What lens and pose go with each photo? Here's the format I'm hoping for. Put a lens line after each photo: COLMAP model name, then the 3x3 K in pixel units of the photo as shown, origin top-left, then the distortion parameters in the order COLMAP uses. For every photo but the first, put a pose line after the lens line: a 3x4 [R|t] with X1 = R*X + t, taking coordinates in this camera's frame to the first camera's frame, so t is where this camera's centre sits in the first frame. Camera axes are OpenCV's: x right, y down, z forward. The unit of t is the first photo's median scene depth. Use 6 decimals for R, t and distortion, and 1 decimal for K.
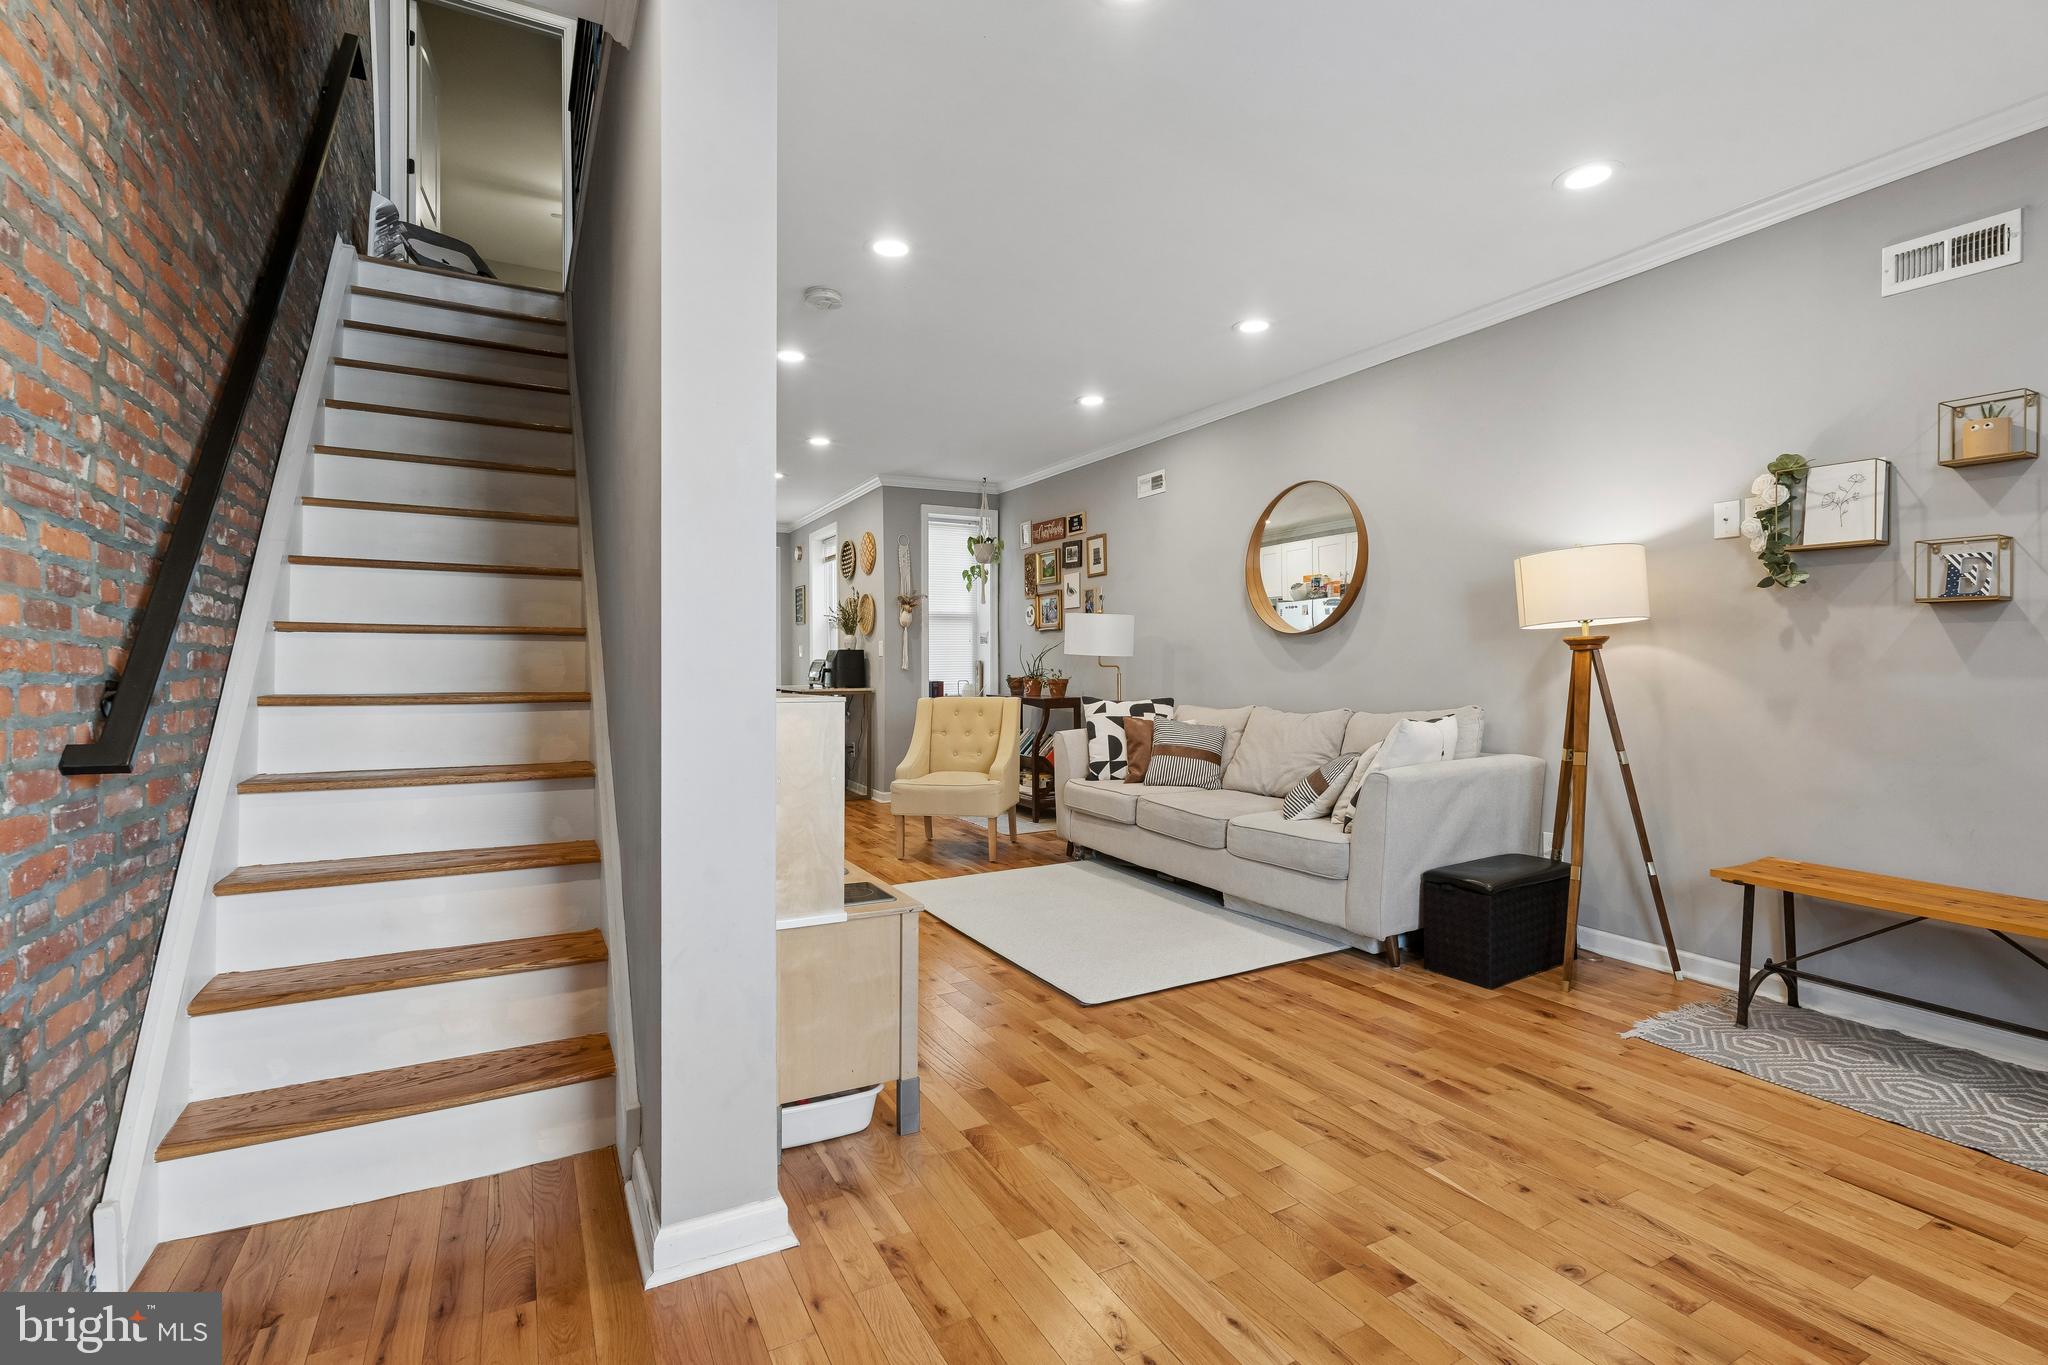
lens RADIAL K [[938.0, 0, 1024.4], [0, 938.0, 675.6], [0, 0, 1]] dist [-0.006197, 0.001127]
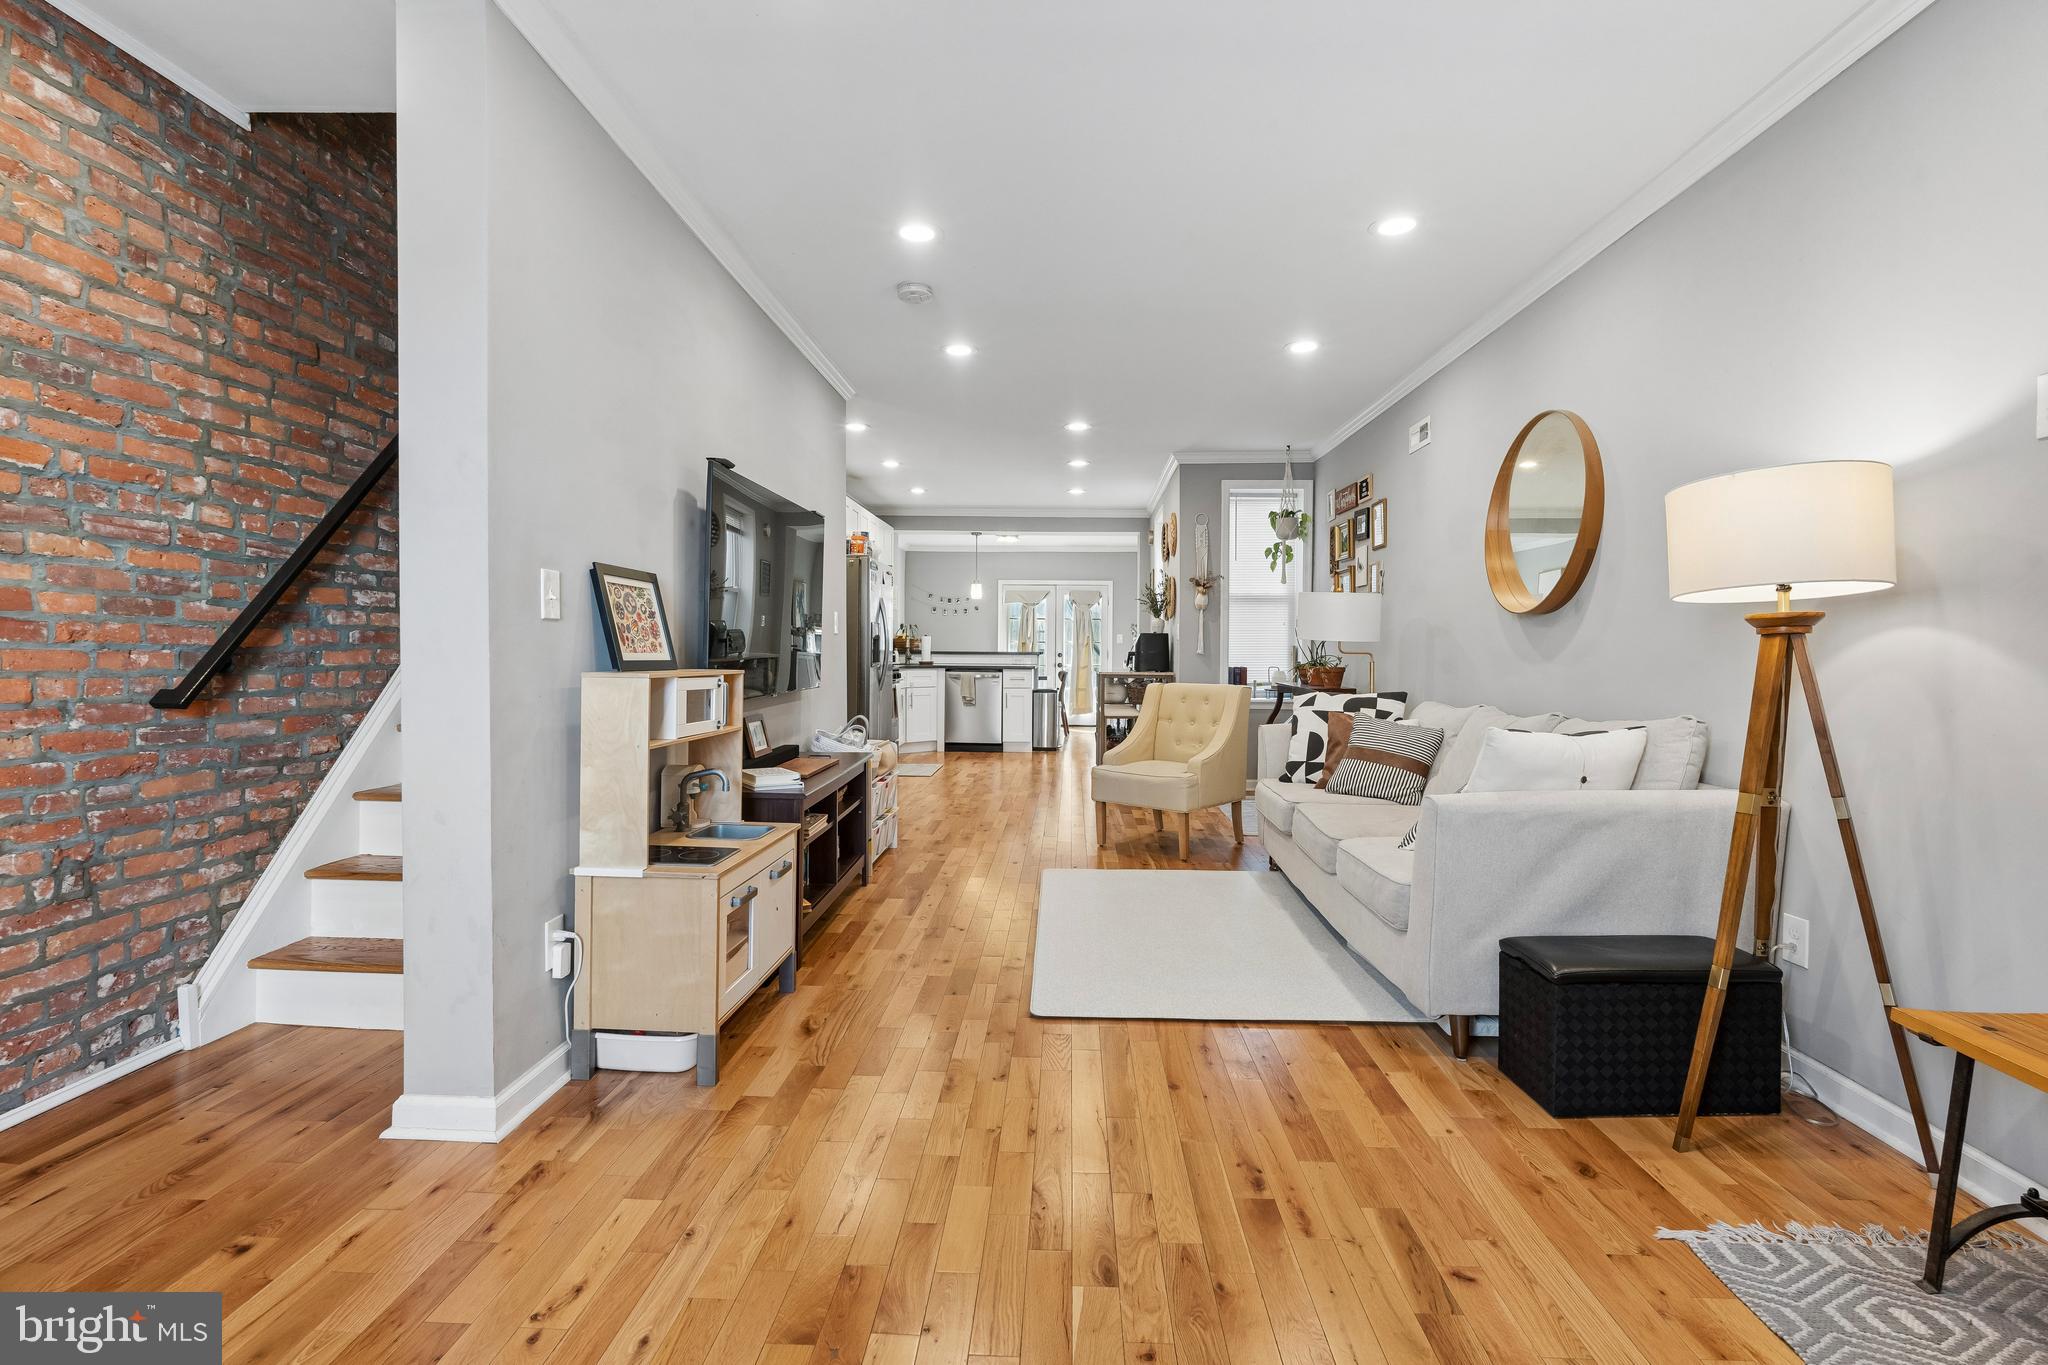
lens RADIAL K [[938.0, 0, 1027.5], [0, 938.0, 679.3], [0, 0, 1]] dist [-0.006197, 0.001127]
pose [[0.857074, 0.028365, -0.514412, 0.490290], [-0.017909, 0.999520, 0.025275, -0.003991], [0.514882, -0.012449, 0.857171, 0.190563]]
